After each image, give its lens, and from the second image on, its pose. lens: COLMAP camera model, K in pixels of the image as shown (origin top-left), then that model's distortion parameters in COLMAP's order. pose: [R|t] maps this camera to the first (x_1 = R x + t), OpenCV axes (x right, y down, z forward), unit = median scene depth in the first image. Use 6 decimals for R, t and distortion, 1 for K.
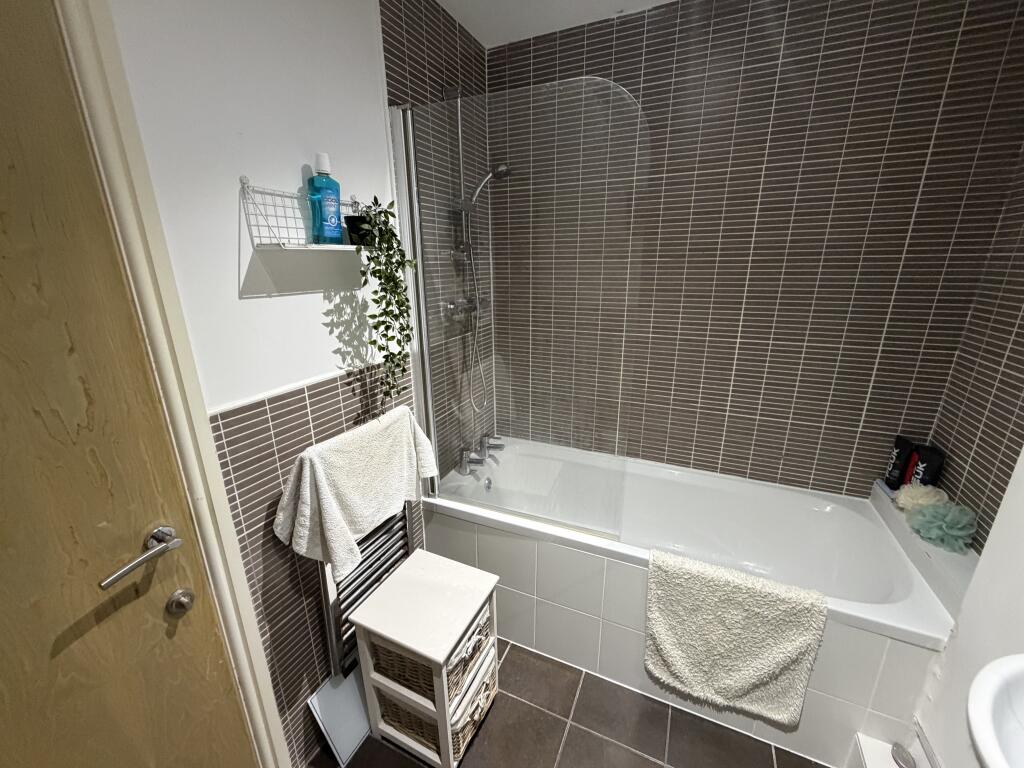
lens RADIAL K [[409.2, 0, 509.9], [0, 409.2, 383.7], [0, 0, 1]] dist [0.000224, -0.000206]
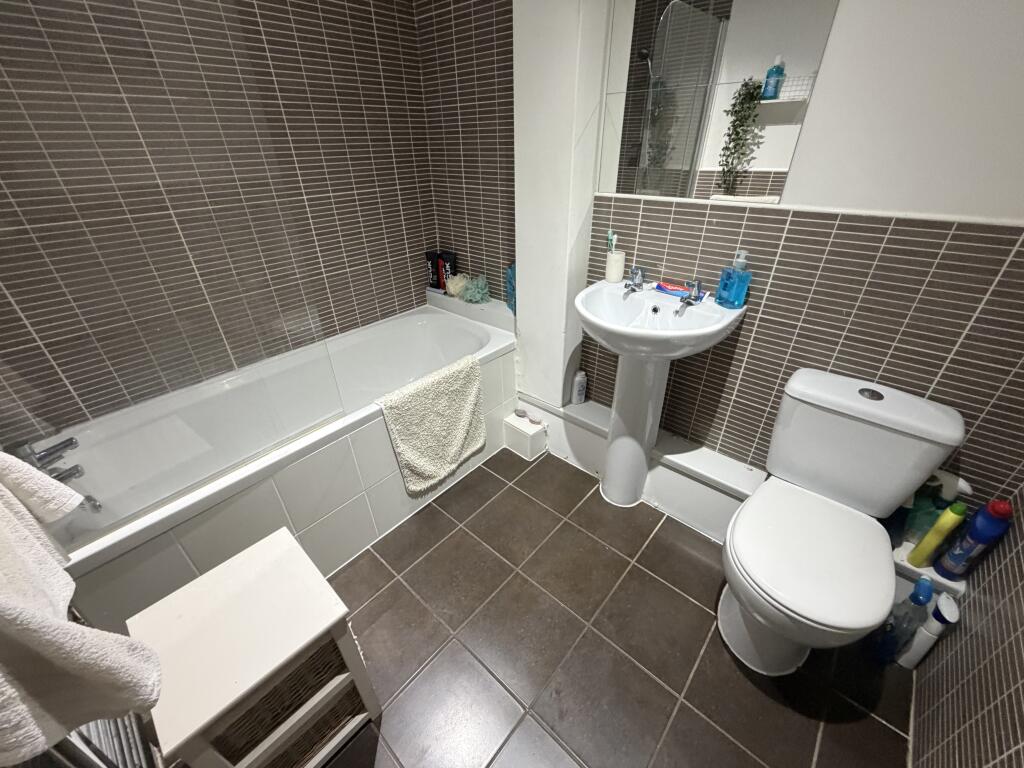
lens RADIAL K [[409.2, 0, 509.9], [0, 409.2, 383.7], [0, 0, 1]] dist [0.000224, -0.000206]
pose [[0.292812, -0.483983, 0.824634, -0.406926], [0.289598, 0.866816, 0.405909, 0.033028], [-0.911260, 0.119957, 0.393975, 0.246560]]
